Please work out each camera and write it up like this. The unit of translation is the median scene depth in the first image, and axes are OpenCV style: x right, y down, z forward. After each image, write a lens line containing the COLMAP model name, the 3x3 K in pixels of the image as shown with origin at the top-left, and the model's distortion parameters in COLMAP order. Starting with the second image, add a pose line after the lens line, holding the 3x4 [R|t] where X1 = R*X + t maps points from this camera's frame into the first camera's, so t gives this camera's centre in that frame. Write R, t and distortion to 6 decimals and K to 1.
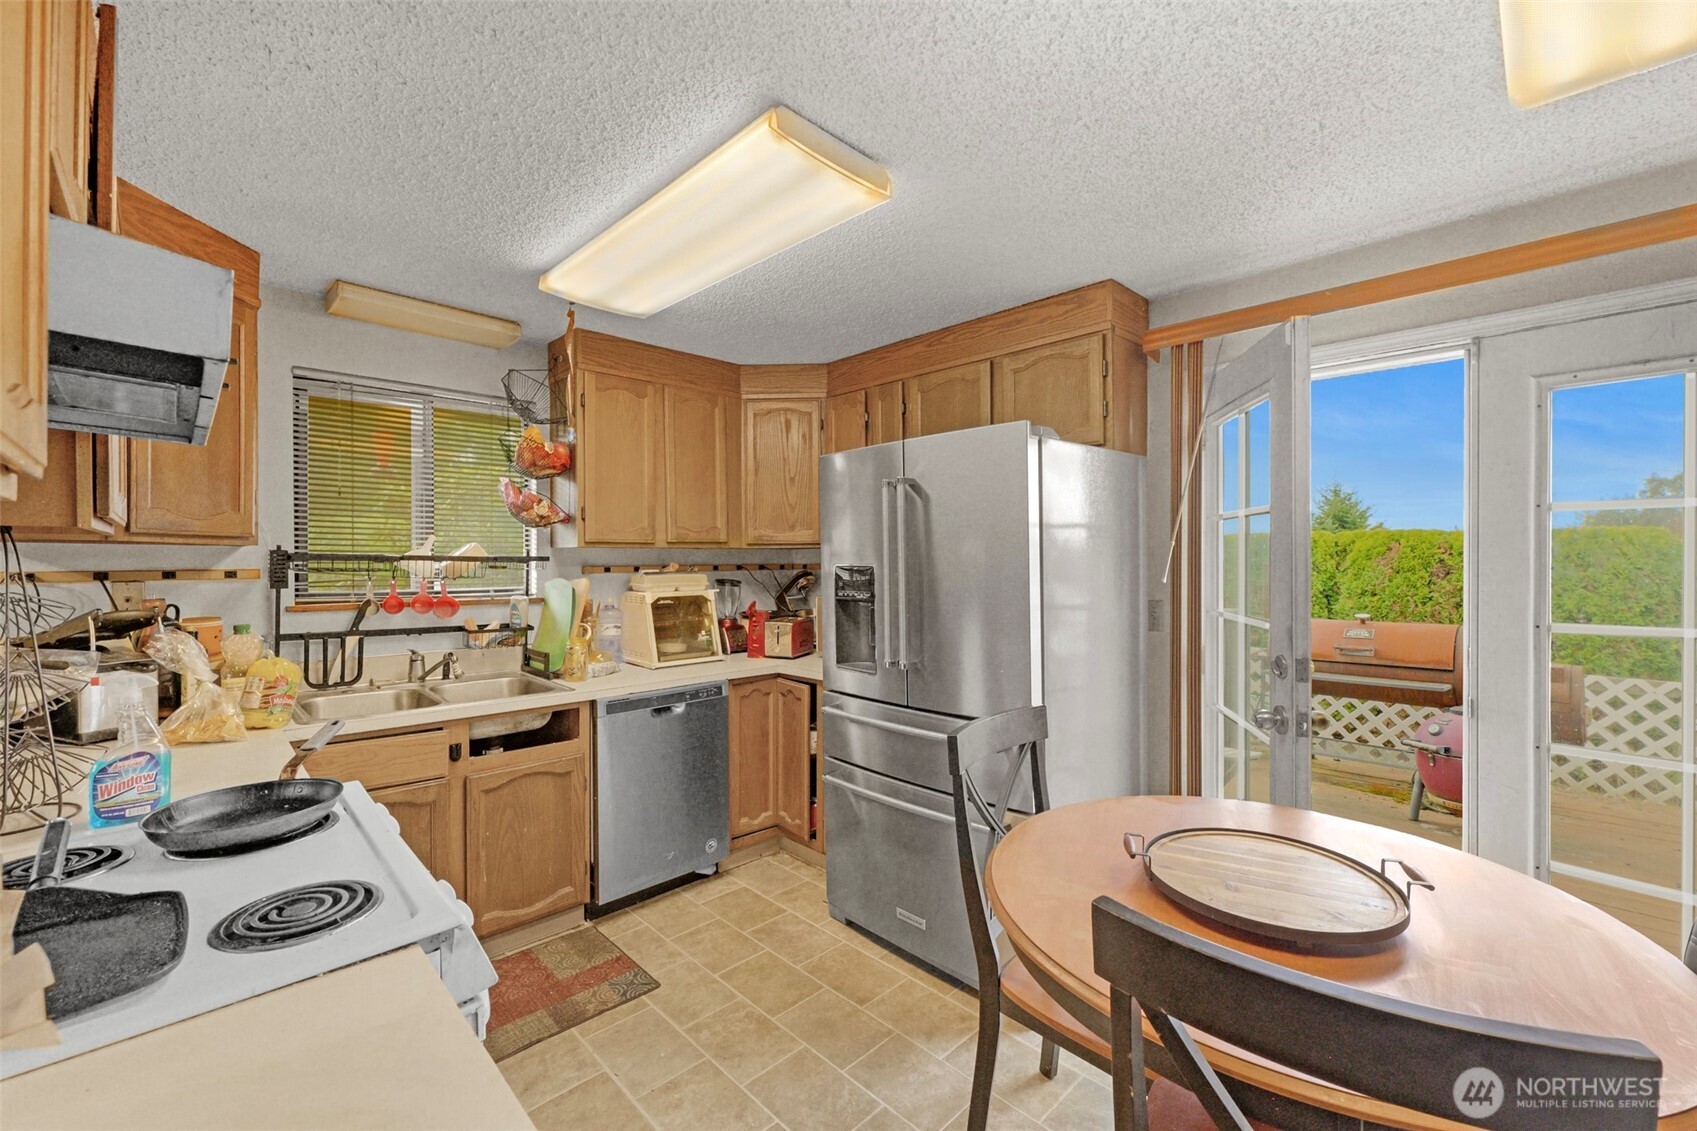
lens RADIAL K [[694.1, 0, 841.1], [0, 694.1, 559.2], [0, 0, 1]] dist [-0.001008, -0.000059]
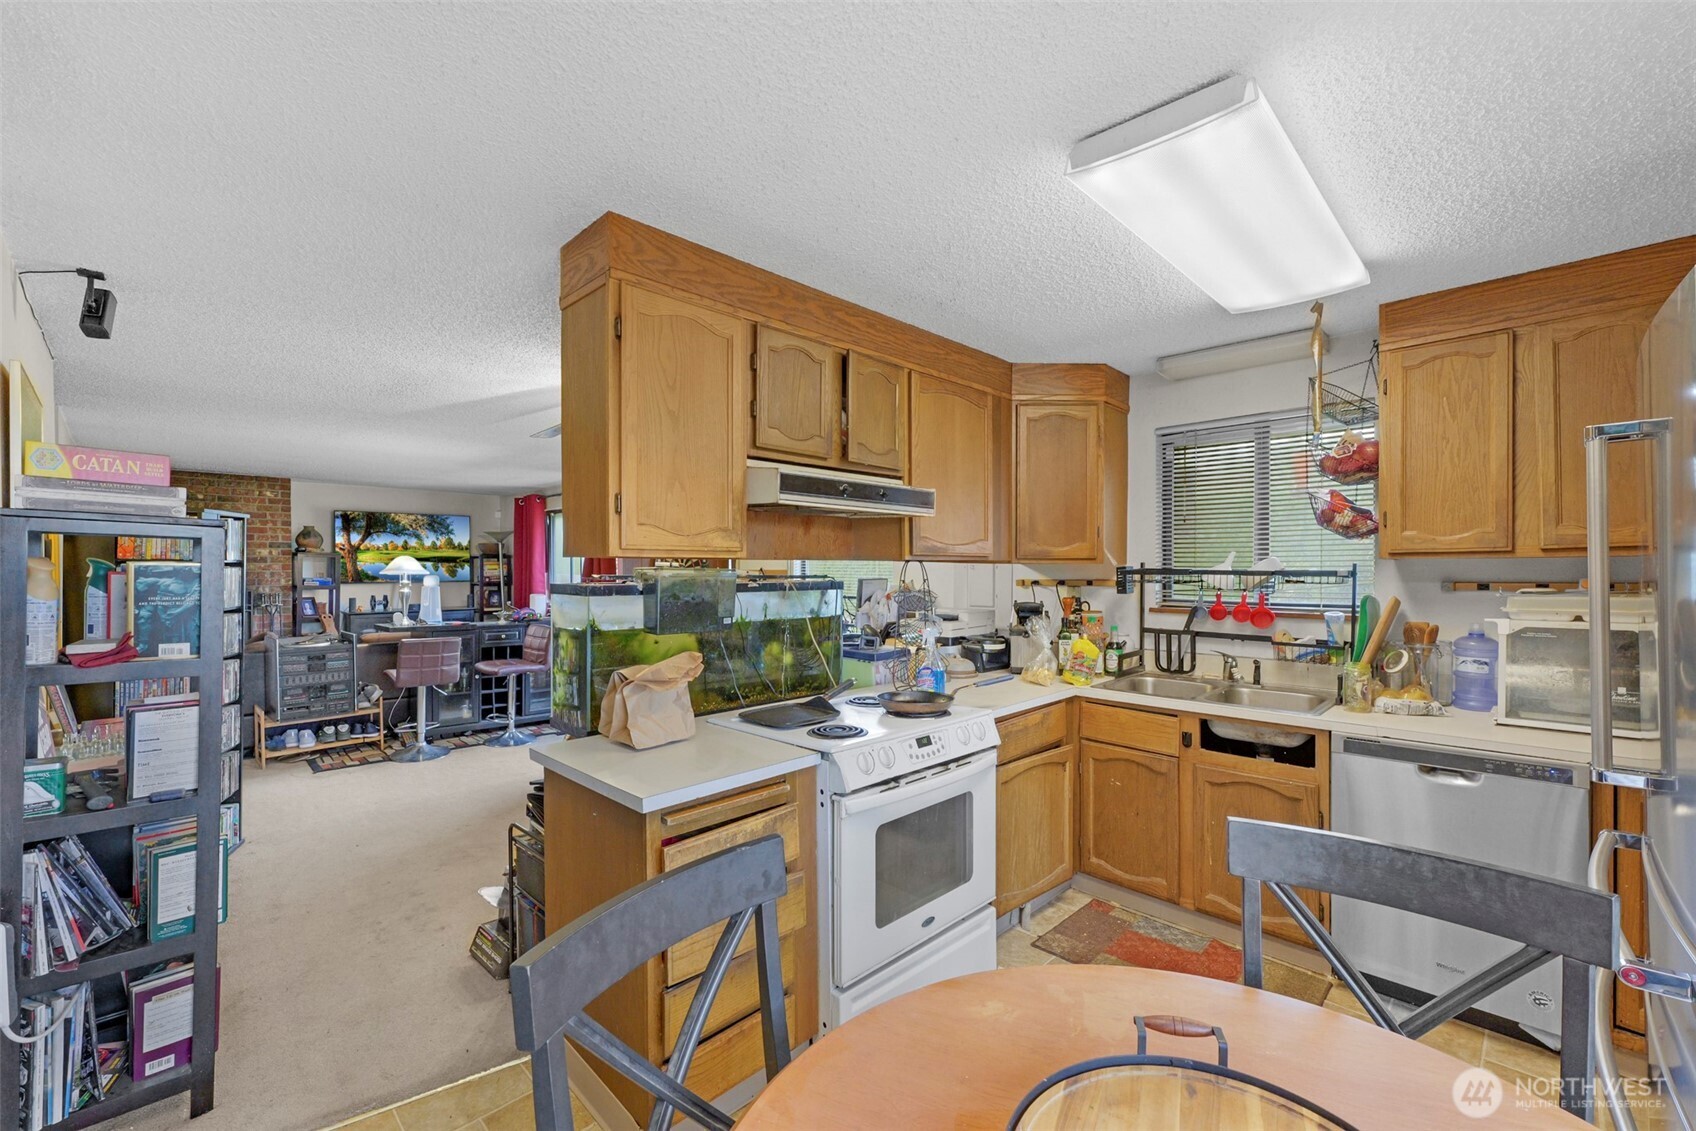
lens RADIAL K [[693.7, 0, 837.3], [0, 693.7, 569.1], [0, 0, 1]] dist [-0.001008, -0.000059]
pose [[0.012866, -0.004512, -0.999907, 0.528843], [0.002591, 0.999987, -0.004479, -0.003330], [0.999914, -0.002533, 0.012878, 0.351428]]
